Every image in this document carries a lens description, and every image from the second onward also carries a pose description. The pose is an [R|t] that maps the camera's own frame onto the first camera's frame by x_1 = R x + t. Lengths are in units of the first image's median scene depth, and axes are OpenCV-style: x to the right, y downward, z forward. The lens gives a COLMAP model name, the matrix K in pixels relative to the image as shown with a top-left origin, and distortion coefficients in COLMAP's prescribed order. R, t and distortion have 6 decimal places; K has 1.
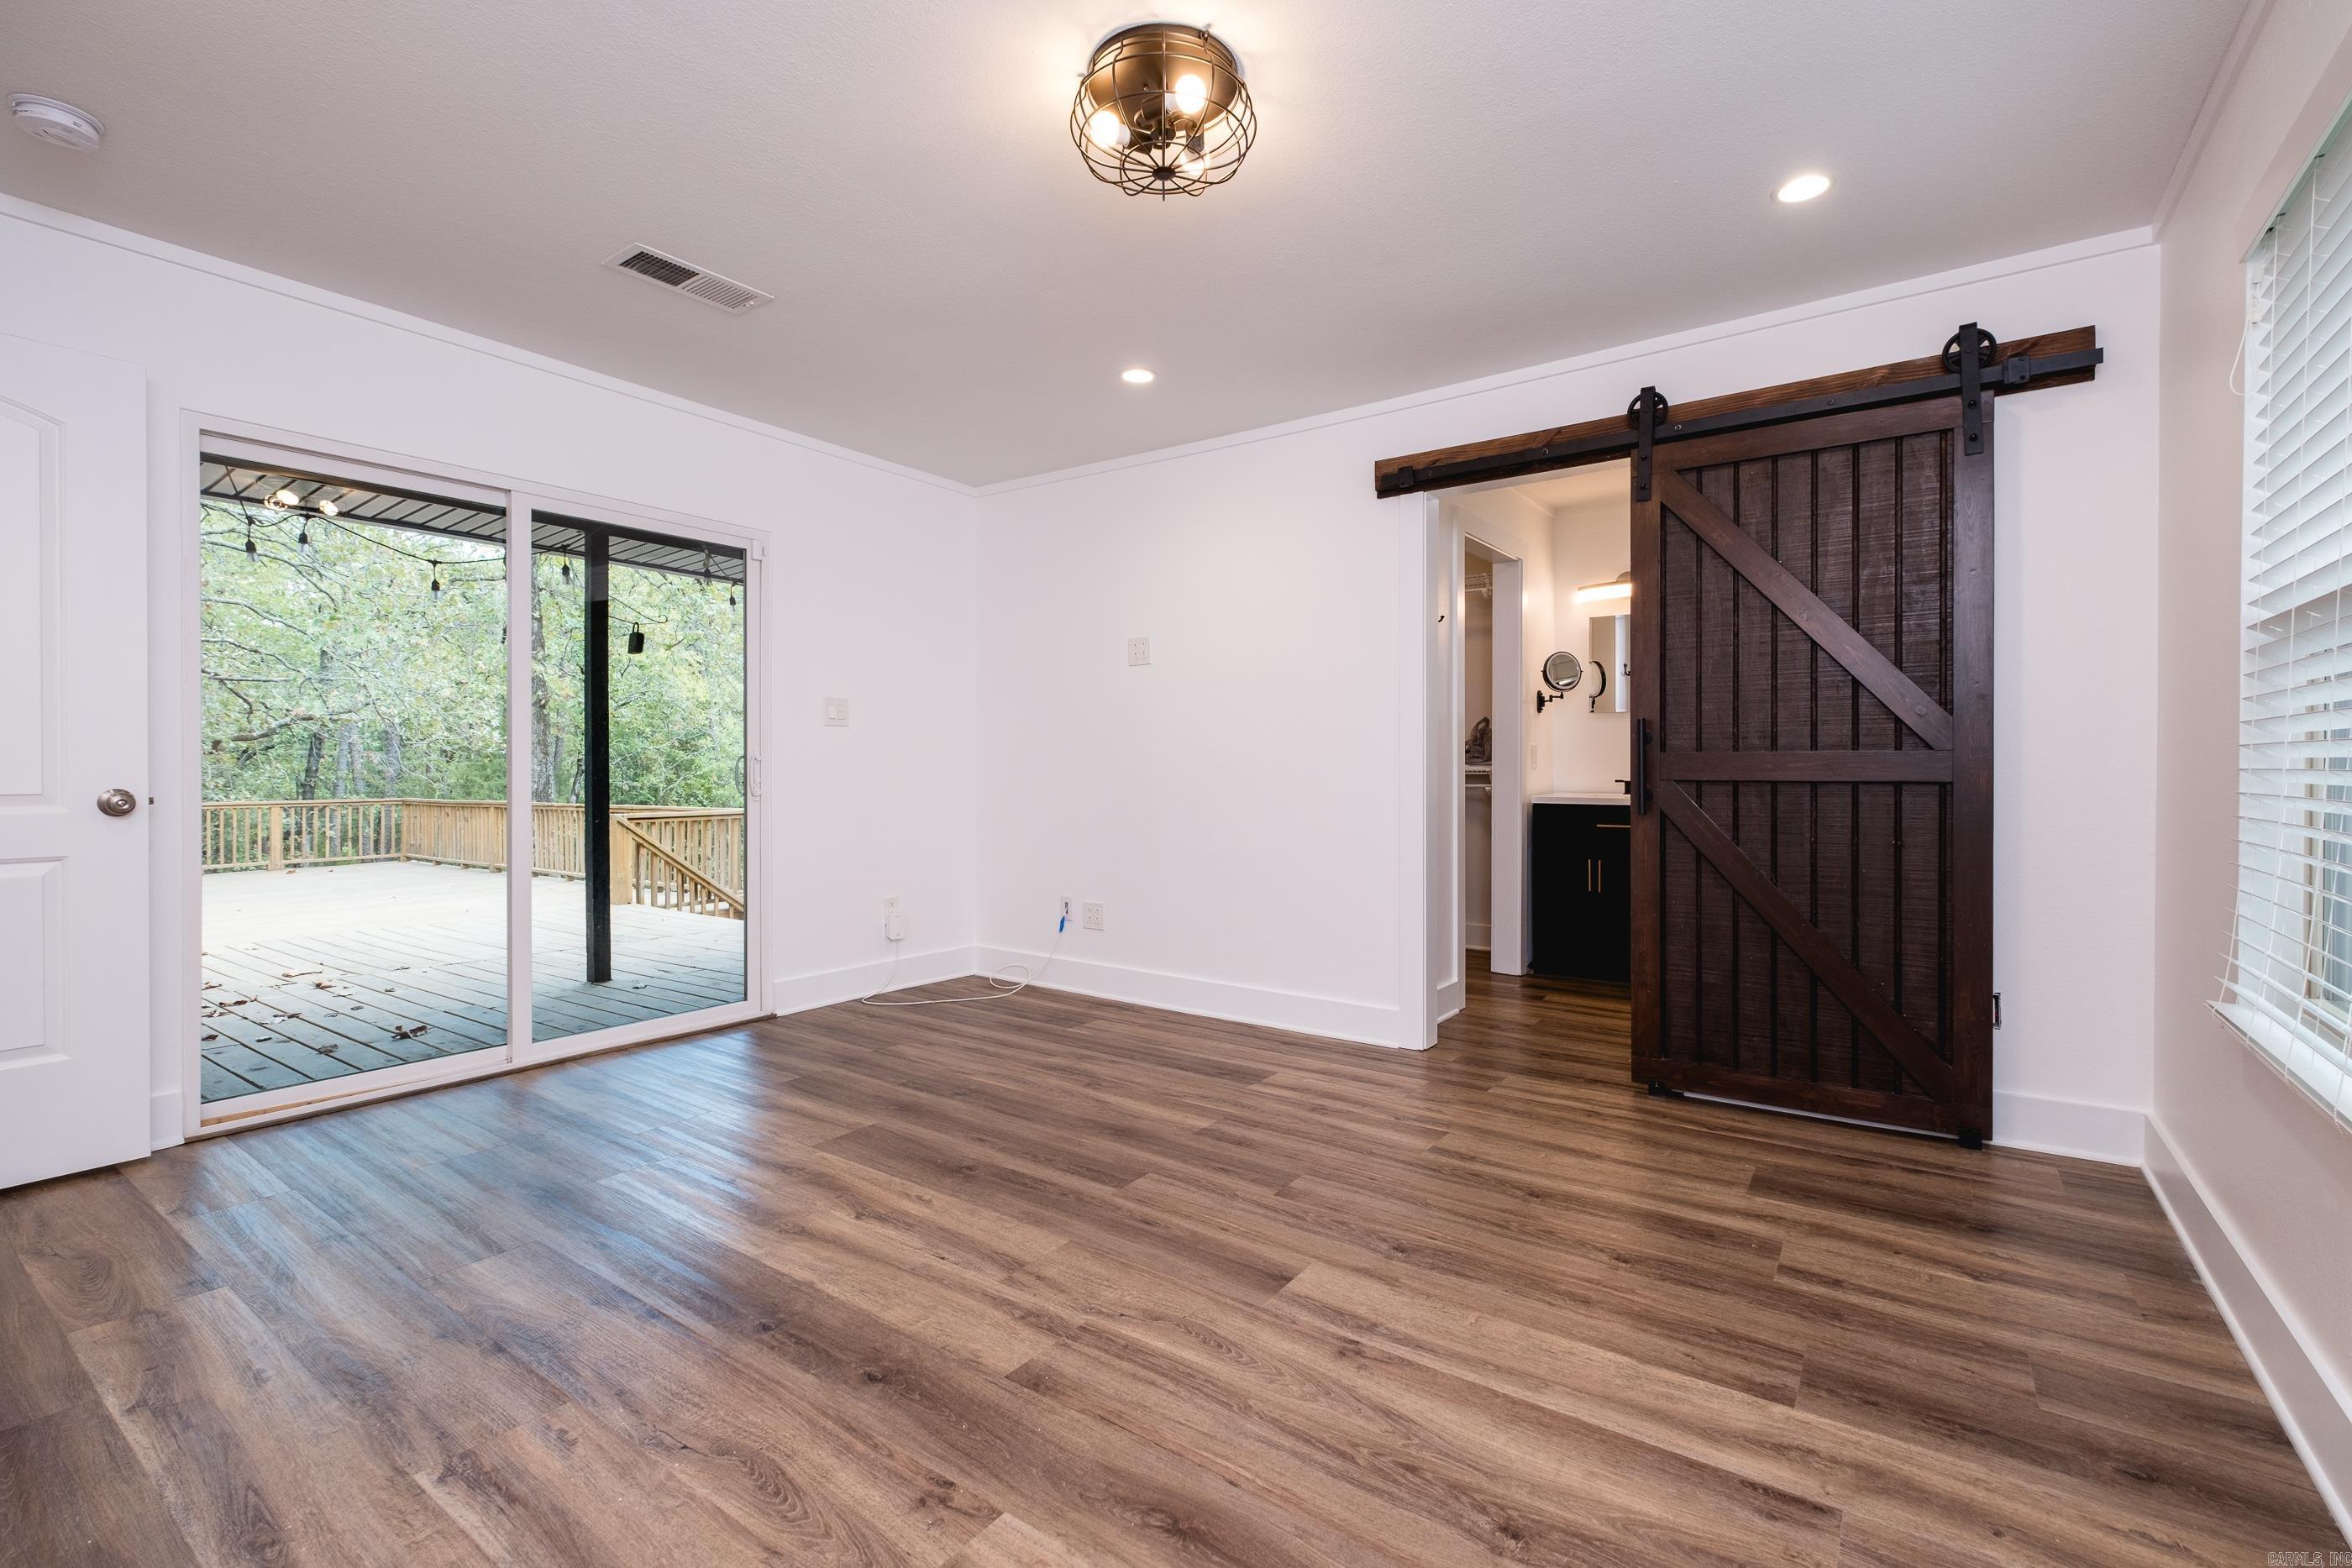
lens RADIAL K [[1022.1, 0, 1129.0], [0, 1022.1, 771.8], [0, 0, 1]] dist [0.007468, -0.004581]
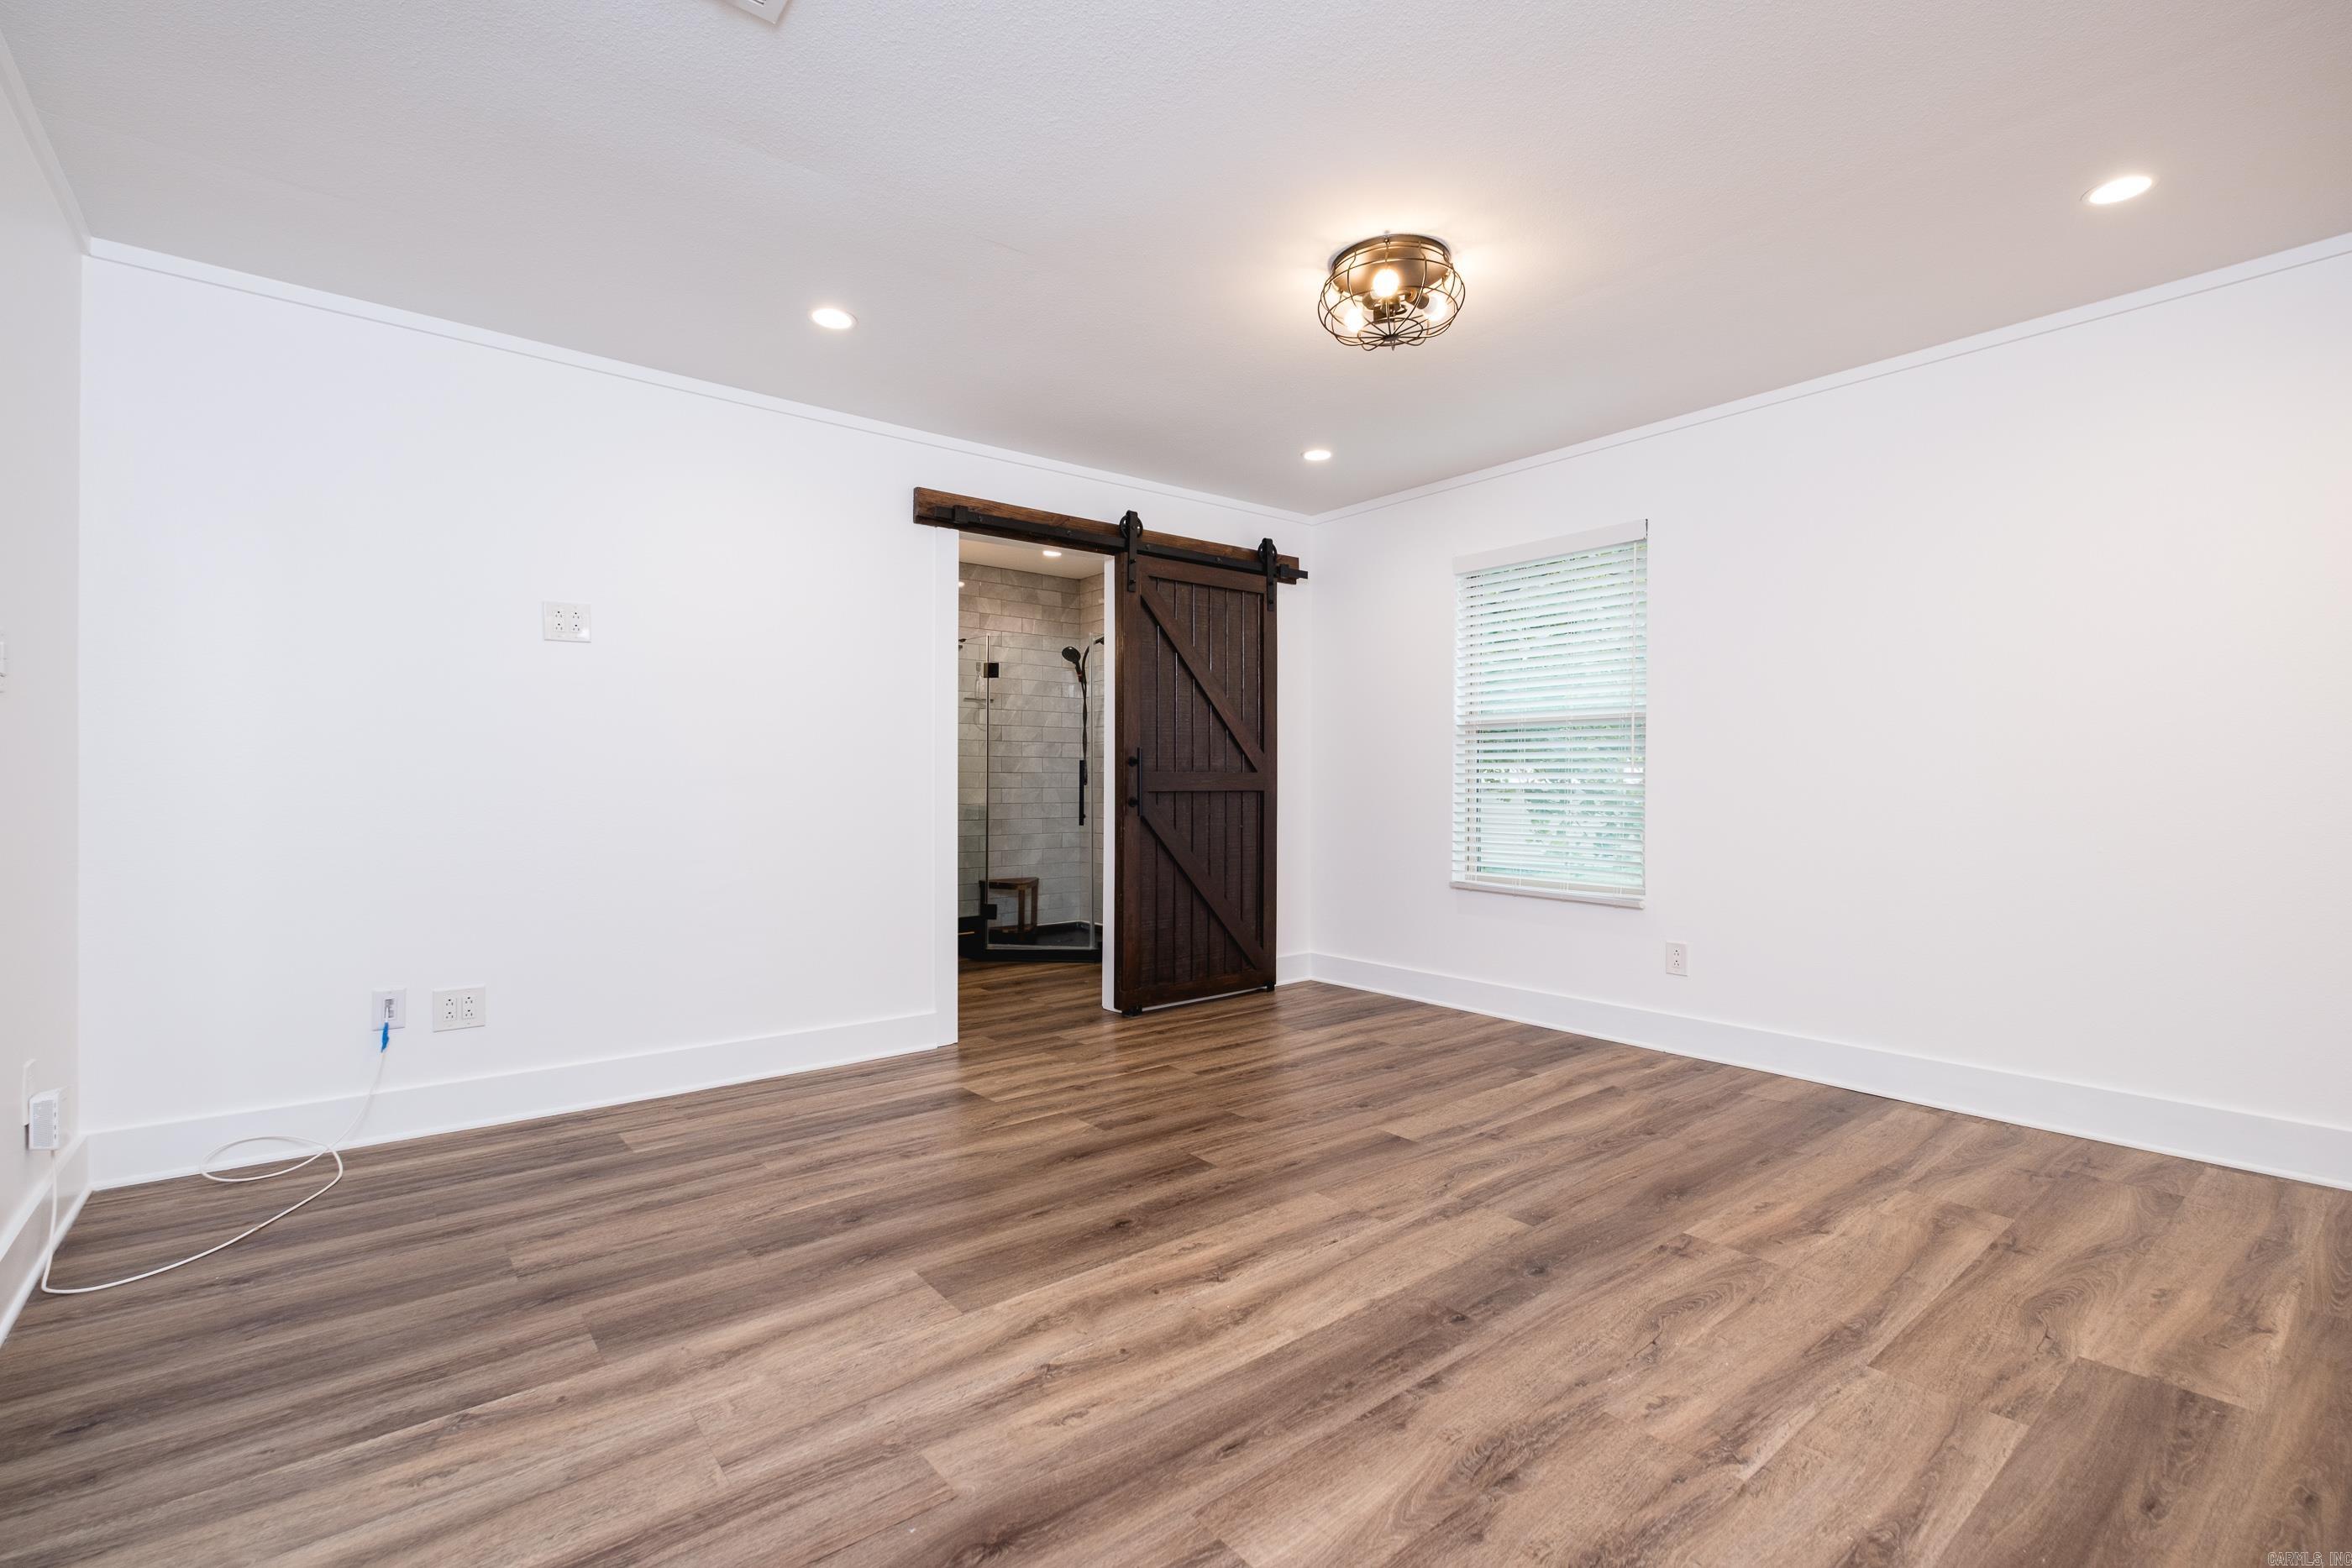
lens RADIAL K [[1022.1, 0, 1171.9], [0, 1022.1, 780.2], [0, 0, 1]] dist [0.007468, -0.004581]
pose [[0.271575, 0.001298, 0.962416, -0.983624], [0.005308, 0.999982, -0.002847, -0.003940], [-0.962403, 0.005882, 0.271563, 0.680193]]
